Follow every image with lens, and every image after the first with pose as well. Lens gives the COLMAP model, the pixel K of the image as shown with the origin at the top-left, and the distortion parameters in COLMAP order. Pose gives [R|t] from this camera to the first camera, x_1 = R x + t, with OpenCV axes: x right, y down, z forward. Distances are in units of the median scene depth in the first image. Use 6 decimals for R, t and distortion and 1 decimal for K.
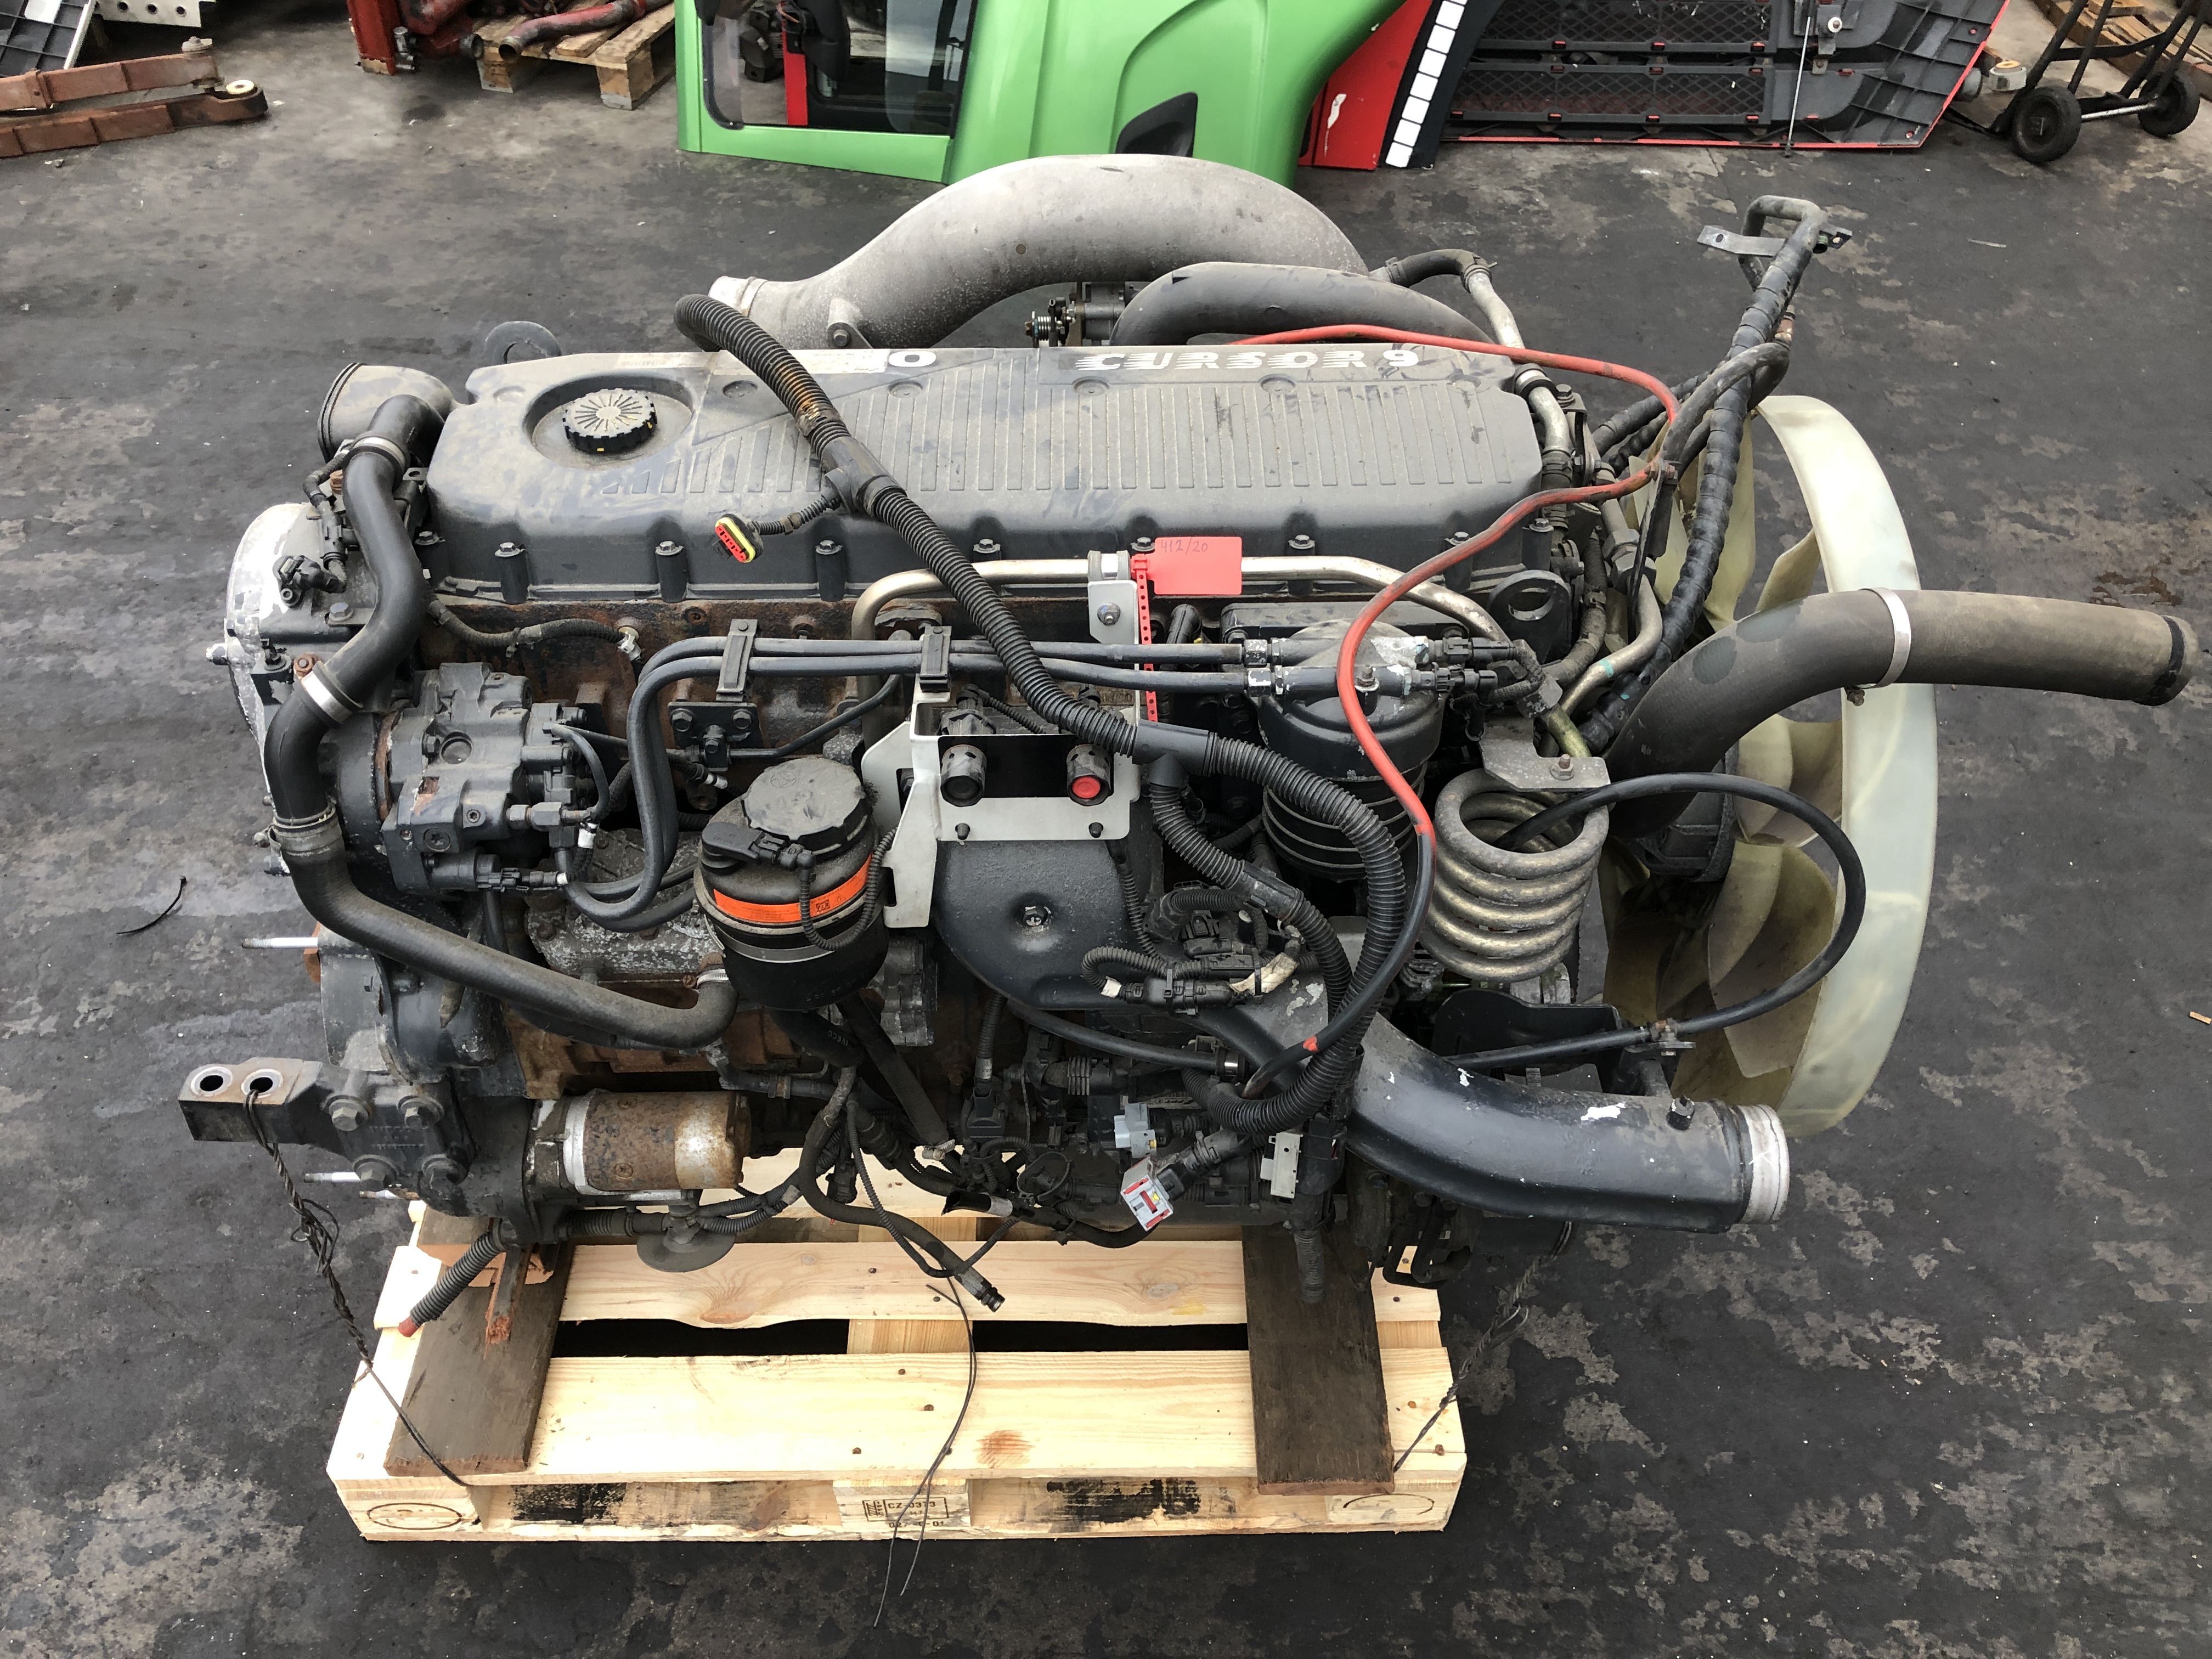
lens RADIAL K [[1819.3, 0, 1089.8], [0, 1819.3, 830.1], [0, 0, 1]] dist [0.026565, -0.025130]
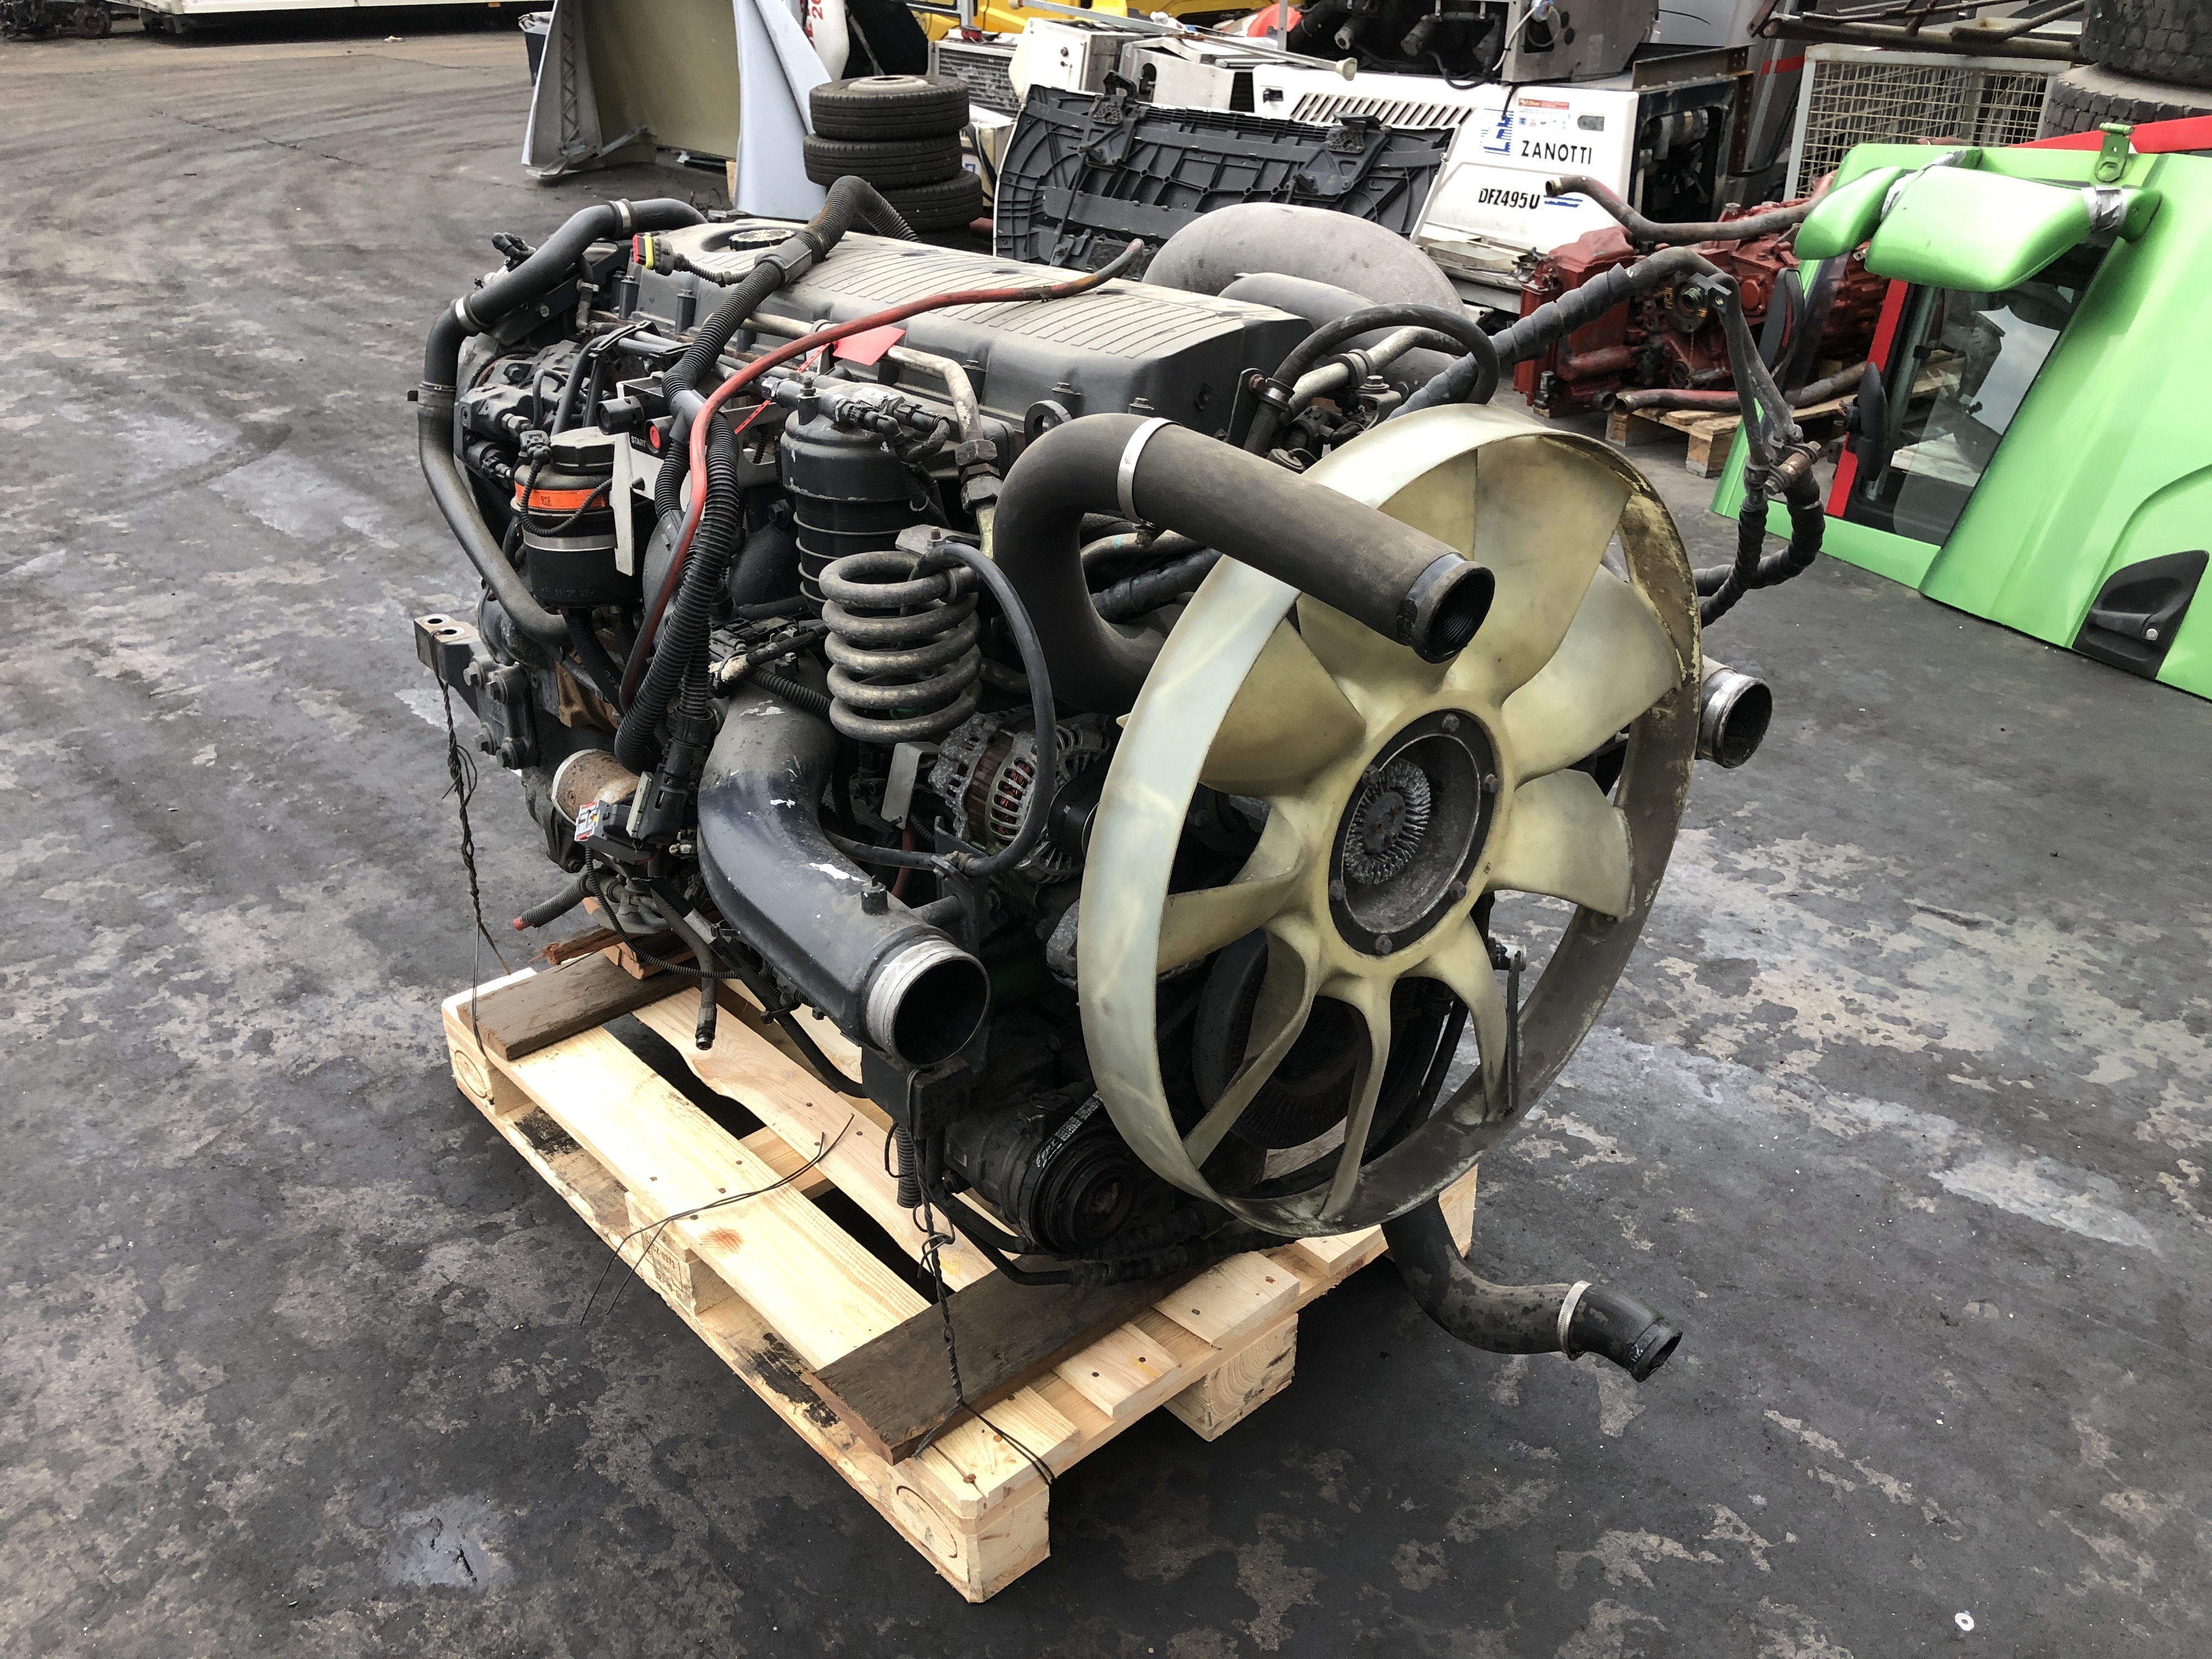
lens RADIAL K [[1819.3, 0, 1095.2], [0, 1819.3, 823.8], [0, 0, 1]] dist [0.026565, -0.025130]
pose [[0.656250, 0.334308, -0.676442, 0.705094], [-0.510136, 0.857133, -0.071300, 0.087081], [0.555965, 0.391868, 0.733036, 0.223334]]
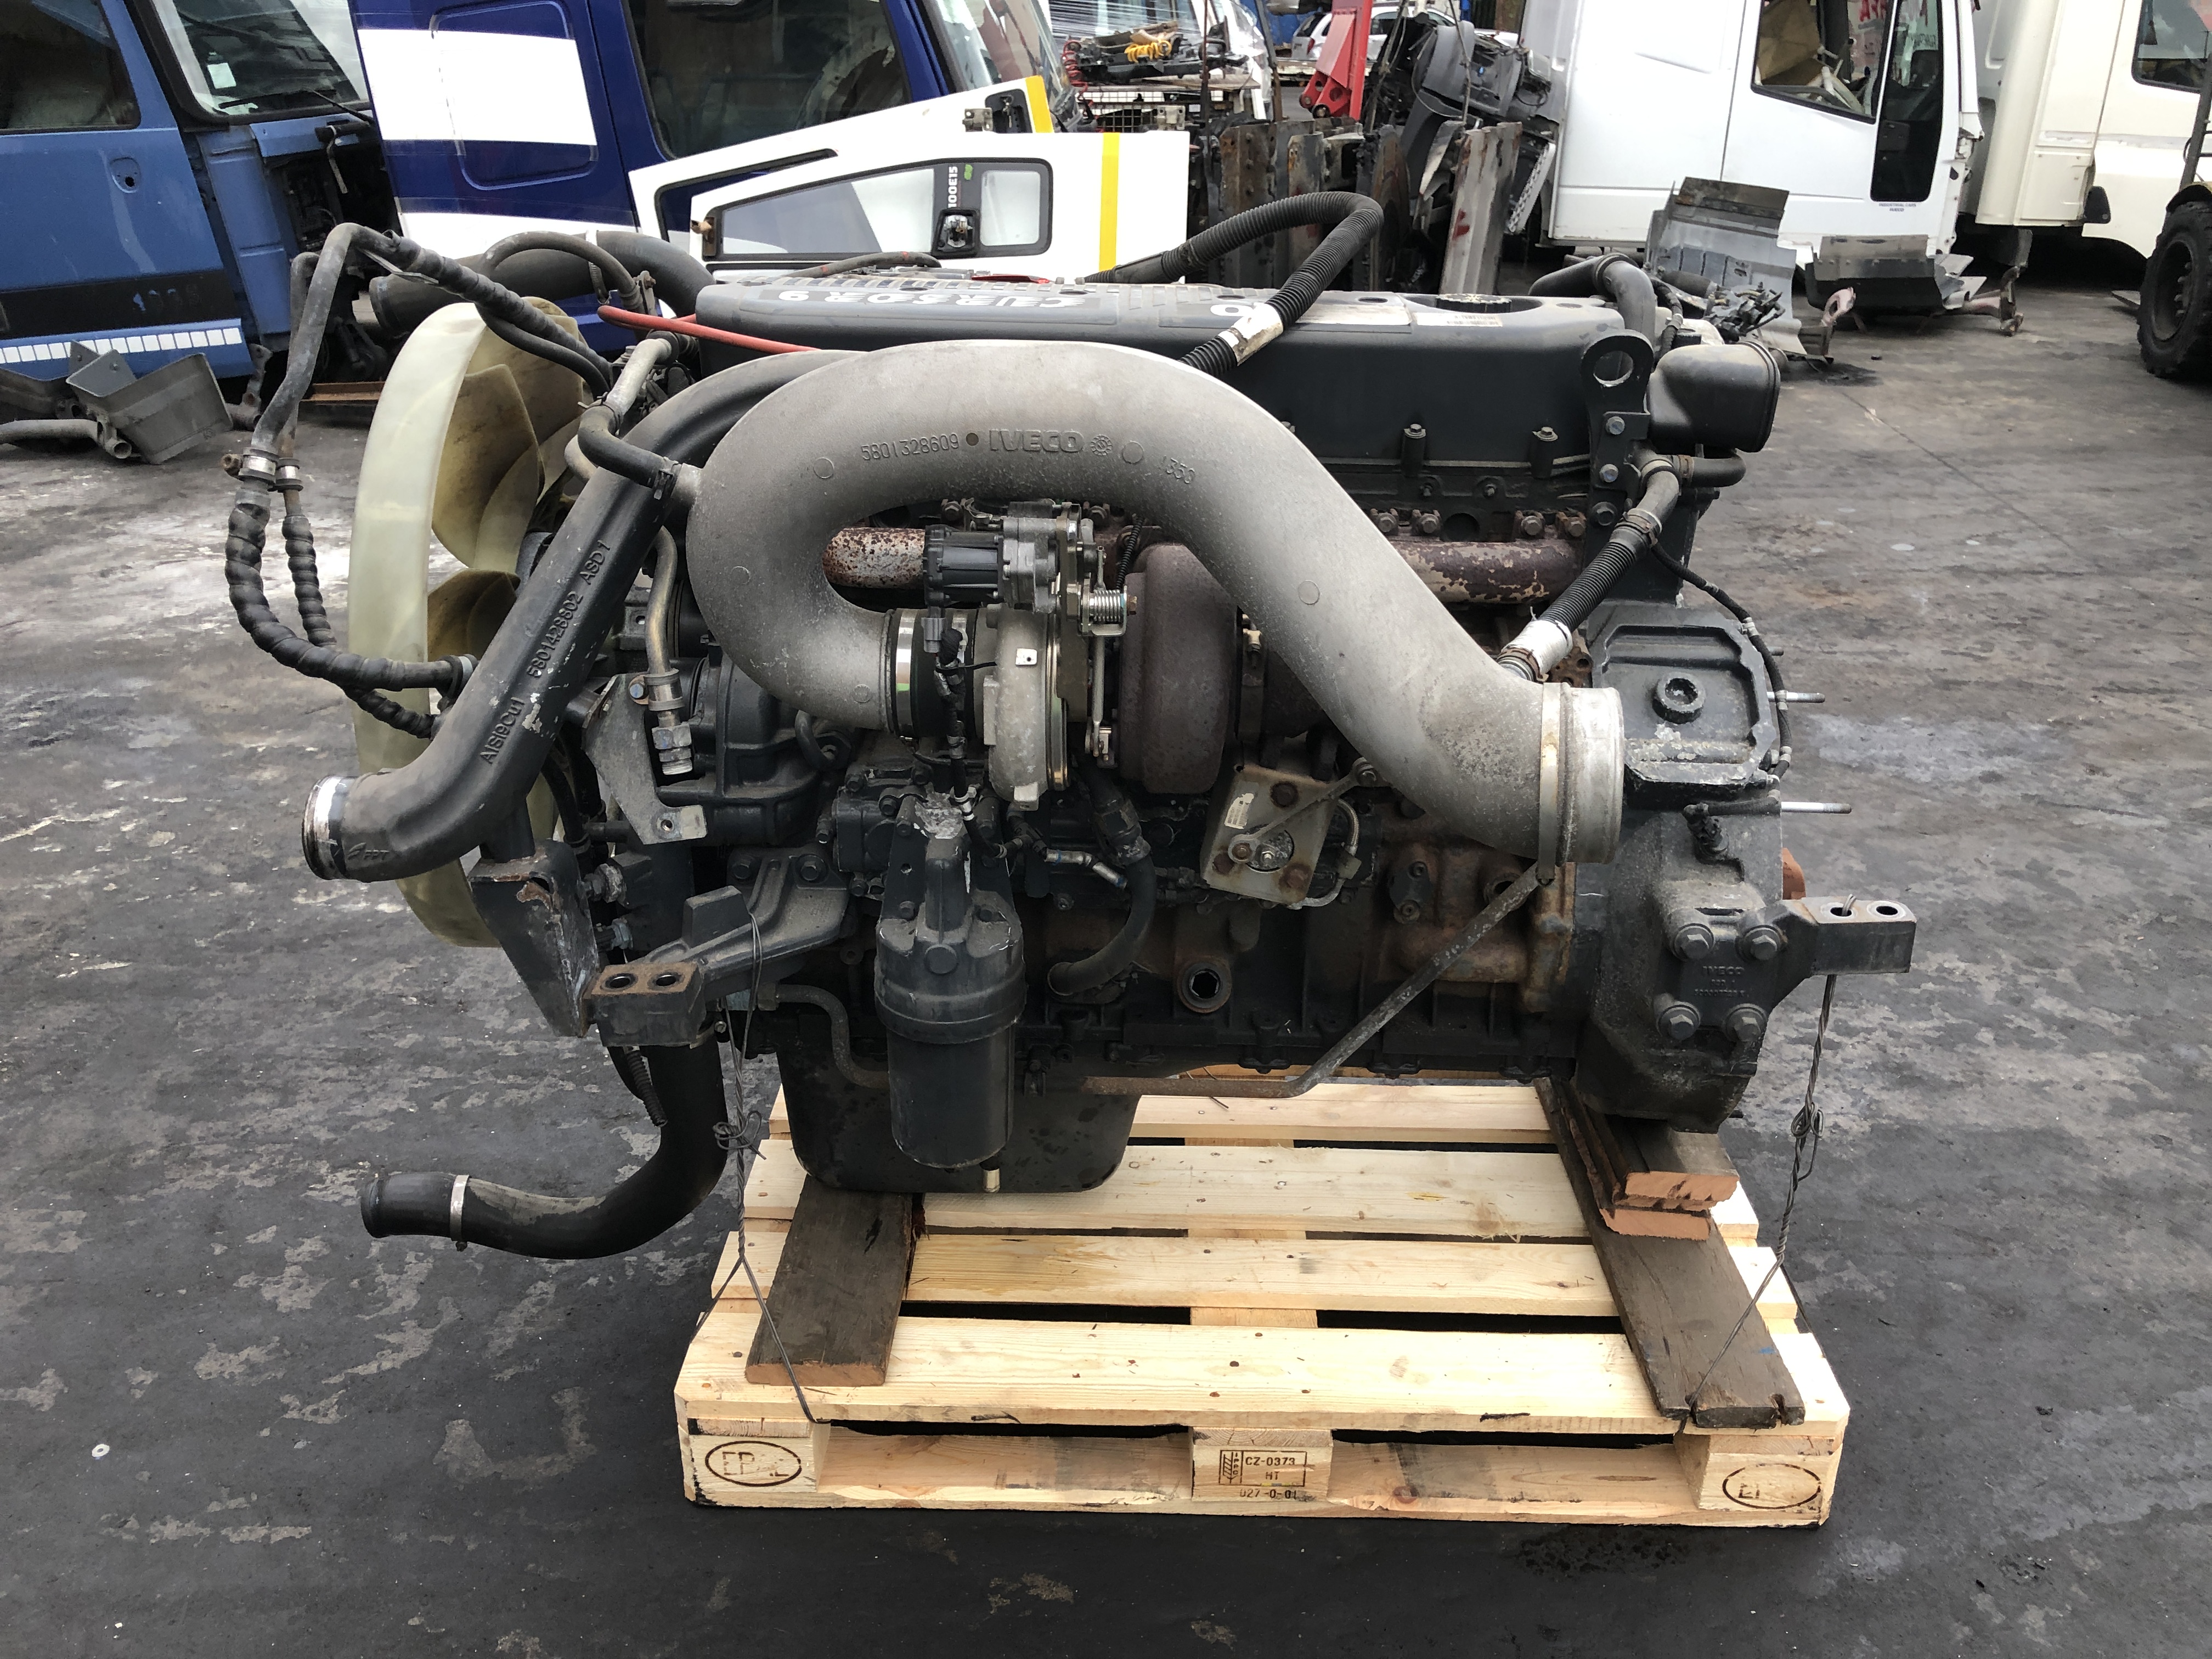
lens RADIAL K [[1819.3, 0, 1110.1], [0, 1819.3, 835.3], [0, 0, 1]] dist [0.026565, -0.025130]
pose [[-0.999341, -0.022470, 0.028504, -0.047776], [0.018276, 0.366982, 0.930048, -0.882233], [-0.031358, 0.929957, -0.366330, 1.286566]]
